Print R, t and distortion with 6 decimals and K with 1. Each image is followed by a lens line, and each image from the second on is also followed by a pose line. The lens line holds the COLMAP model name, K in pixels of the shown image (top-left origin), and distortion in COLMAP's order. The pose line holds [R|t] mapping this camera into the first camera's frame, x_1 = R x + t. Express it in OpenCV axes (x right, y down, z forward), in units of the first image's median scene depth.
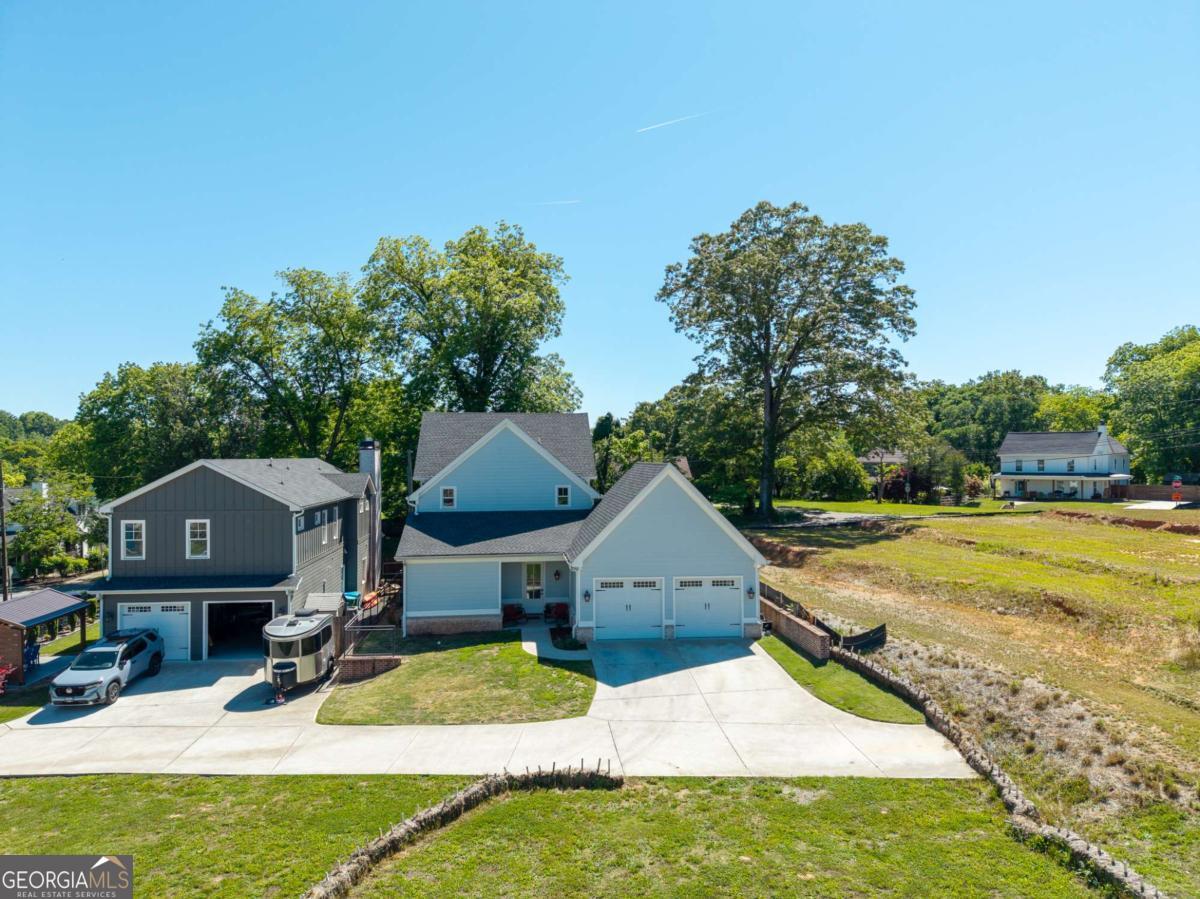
lens RADIAL K [[799.8, 0, 604.1], [0, 799.8, 427.6], [0, 0, 1]] dist [0.039433, -0.049344]
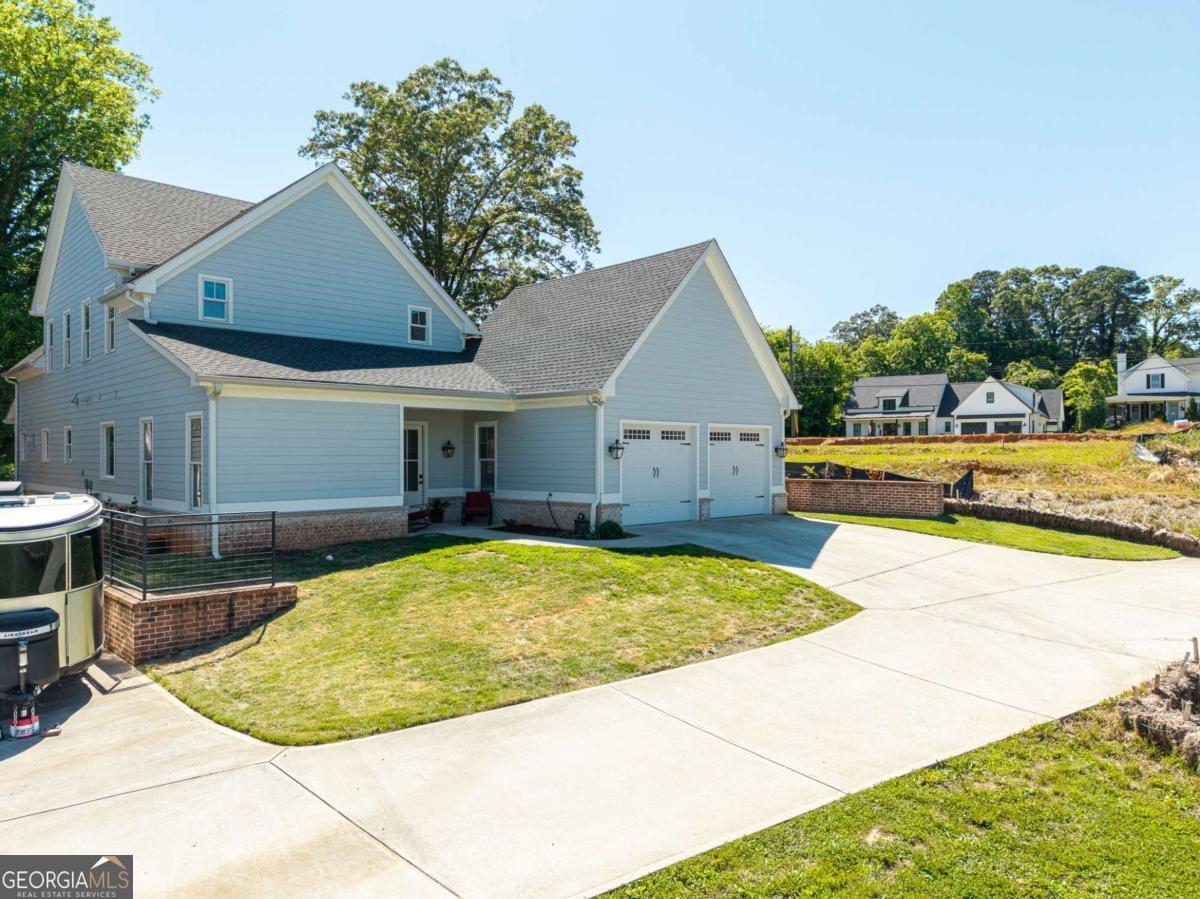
lens RADIAL K [[799.8, 0, 588.3], [0, 799.8, 445.4], [0, 0, 1]] dist [0.039433, -0.049344]
pose [[0.791122, 0.008244, 0.611603, -0.380085], [-0.017738, 0.999798, 0.009468, 0.202576], [-0.611401, -0.018339, 0.791108, 0.564930]]
